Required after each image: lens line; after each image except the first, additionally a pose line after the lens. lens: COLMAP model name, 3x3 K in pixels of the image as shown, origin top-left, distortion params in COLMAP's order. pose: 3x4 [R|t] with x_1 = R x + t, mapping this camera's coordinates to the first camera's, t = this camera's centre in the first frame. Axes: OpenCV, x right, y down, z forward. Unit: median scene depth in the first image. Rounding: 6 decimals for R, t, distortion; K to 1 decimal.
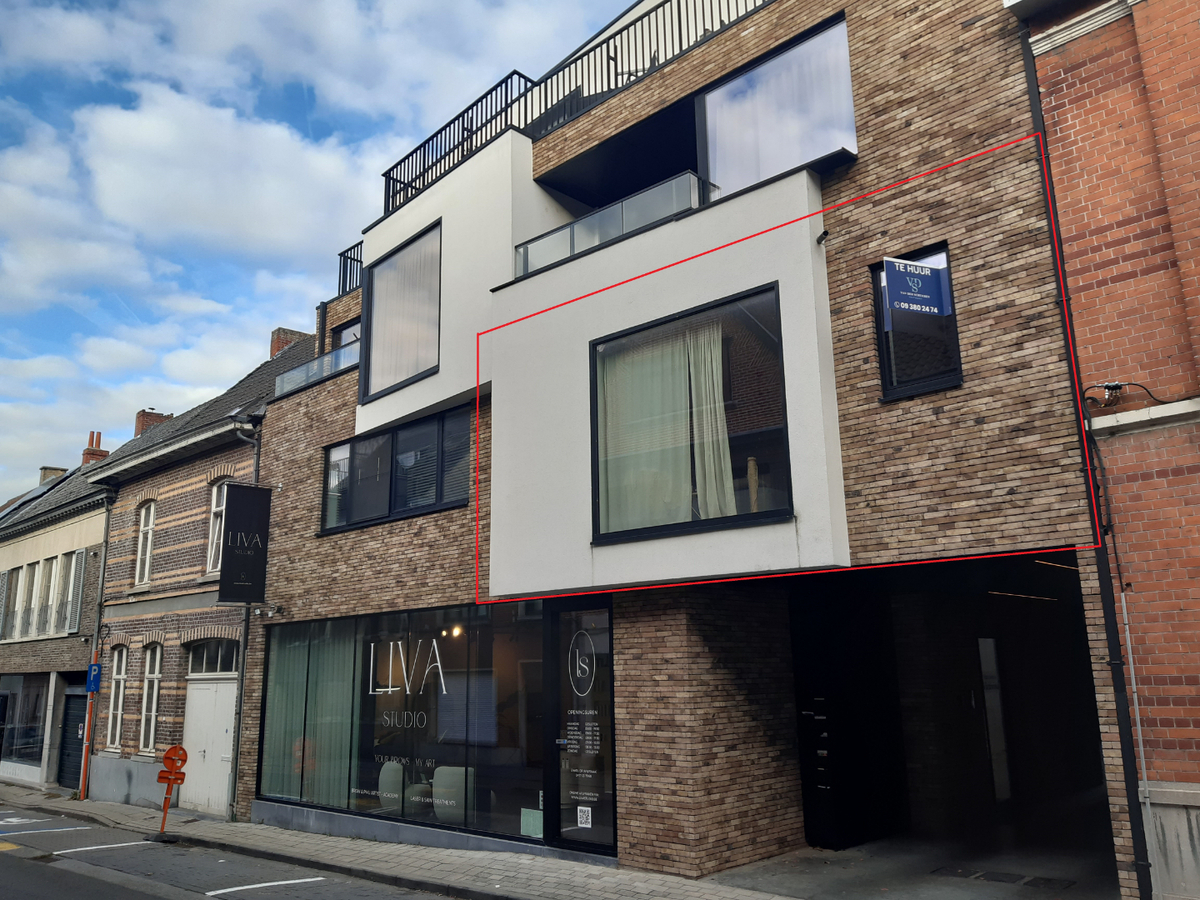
lens RADIAL K [[927.1, 0, 598.0], [0, 927.1, 451.2], [0, 0, 1]] dist [0.013676, -0.022194]
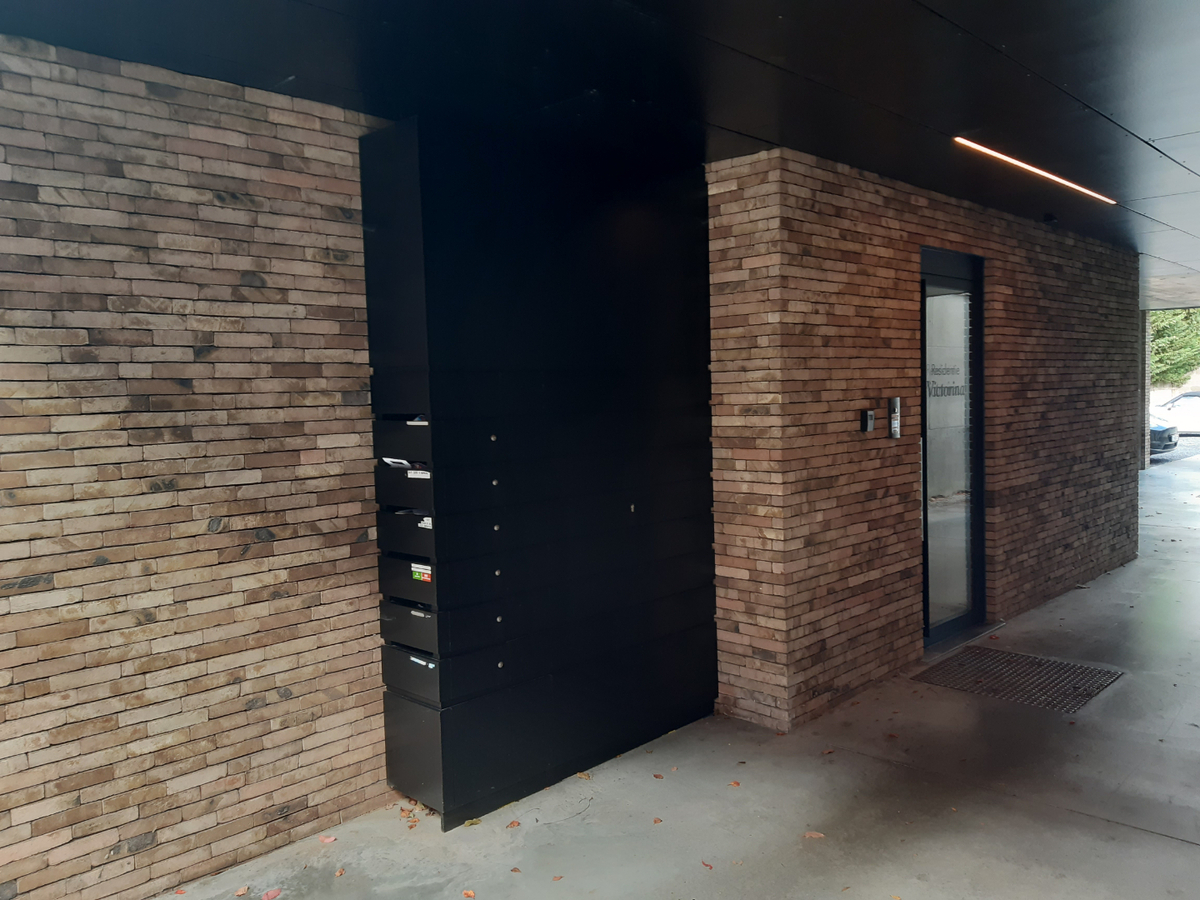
lens RADIAL K [[927.1, 0, 601.1], [0, 927.1, 451.0], [0, 0, 1]] dist [0.013676, -0.022194]
pose [[0.999934, -0.011406, -0.001160, 0.319525], [0.011249, 0.956562, 0.291310, 0.185794], [-0.002213, -0.291304, 0.956628, 0.698848]]
